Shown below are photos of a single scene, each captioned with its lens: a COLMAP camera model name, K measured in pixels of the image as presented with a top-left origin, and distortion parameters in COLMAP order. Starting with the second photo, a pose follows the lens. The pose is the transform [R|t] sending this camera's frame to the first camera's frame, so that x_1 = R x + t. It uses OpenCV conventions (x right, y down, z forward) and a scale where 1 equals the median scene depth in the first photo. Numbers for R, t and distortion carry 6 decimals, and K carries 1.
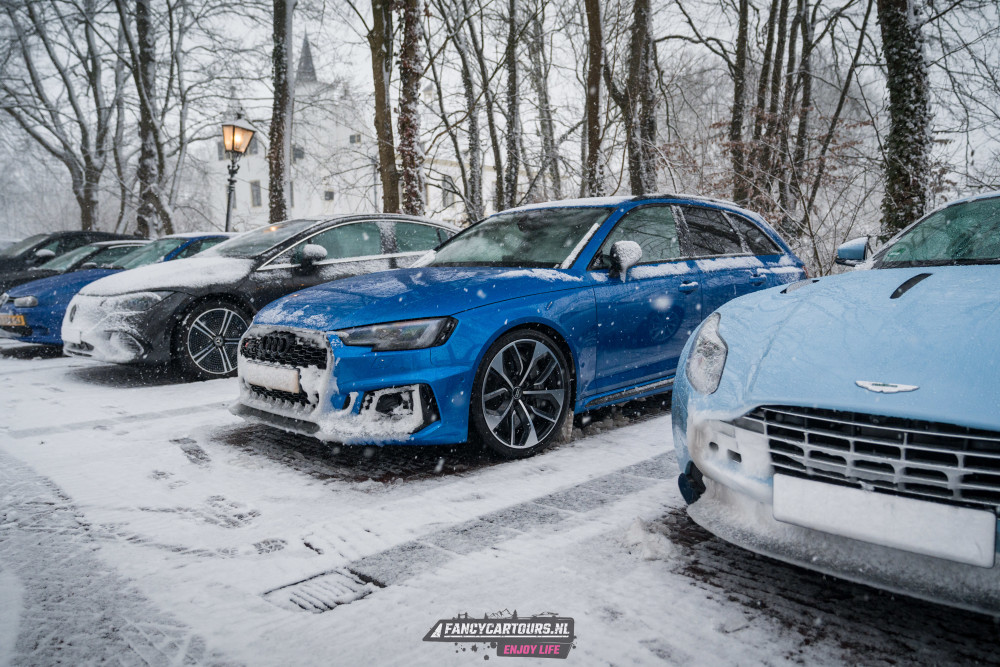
lens RADIAL K [[710.8, 0, 500.0], [0, 710.8, 333.5], [0, 0, 1]] dist [-0.008341, -0.001308]
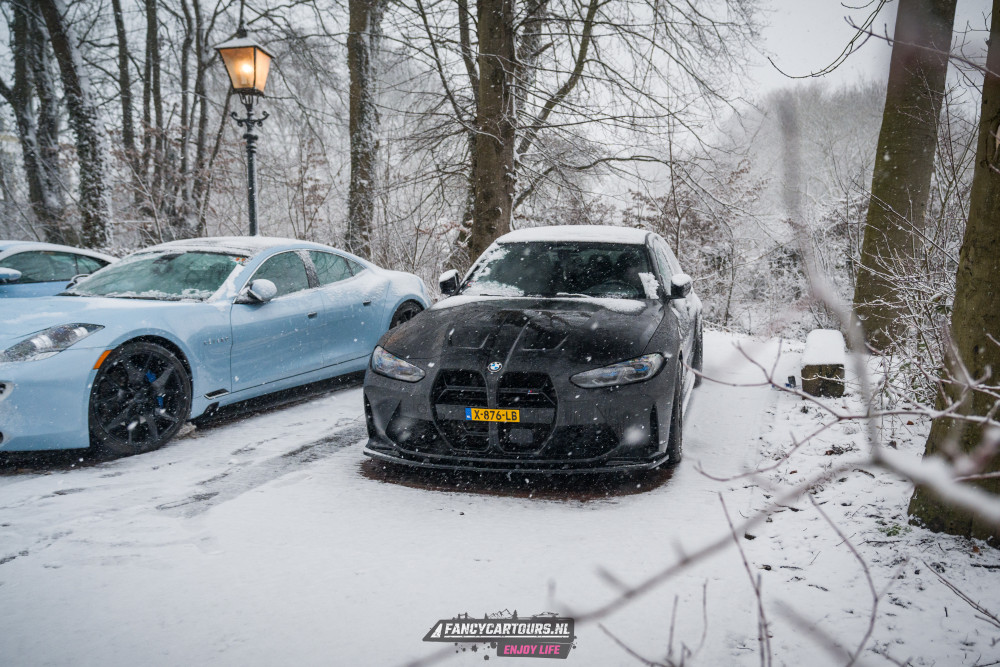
lens RADIAL K [[783.4, 0, 535.9], [0, 783.4, 378.5], [0, 0, 1]] dist [-0.008639, 0.010122]
pose [[0.856494, -0.066201, 0.511893, 0.553343], [0.035142, 0.996919, 0.070128, 0.044838], [-0.514959, -0.042075, 0.856182, -0.945269]]
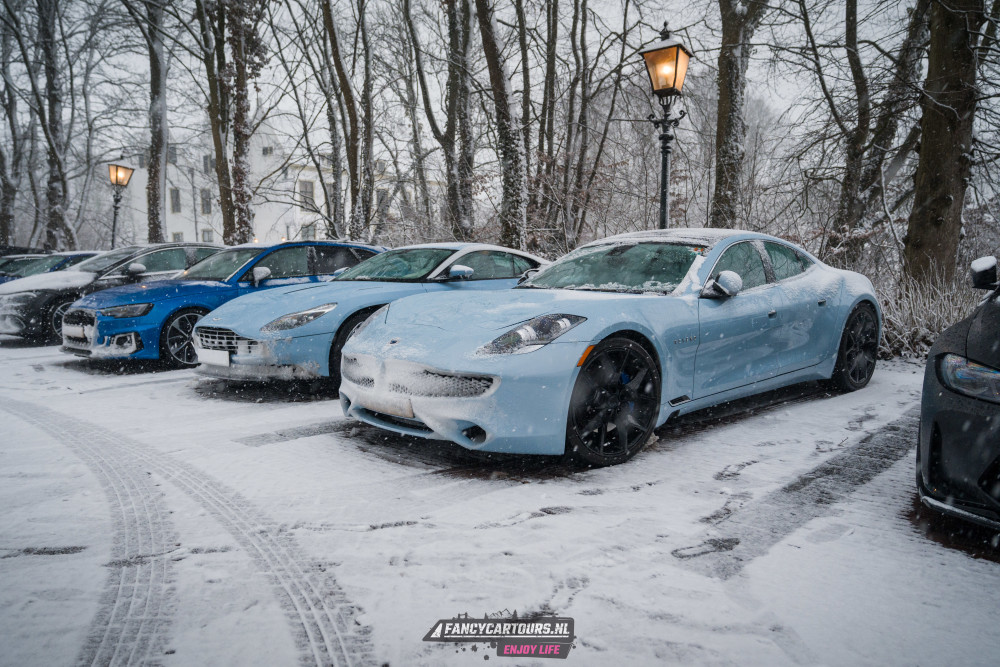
lens RADIAL K [[740.5, 0, 500.0], [0, 740.5, 333.5], [0, 0, 1]] dist [-0.000760, 0.000749]
pose [[0.998642, -0.002212, 0.052055, 0.498568], [0.002474, 0.999985, -0.004968, 0.047890], [-0.052044, 0.005090, 0.998632, -0.766358]]
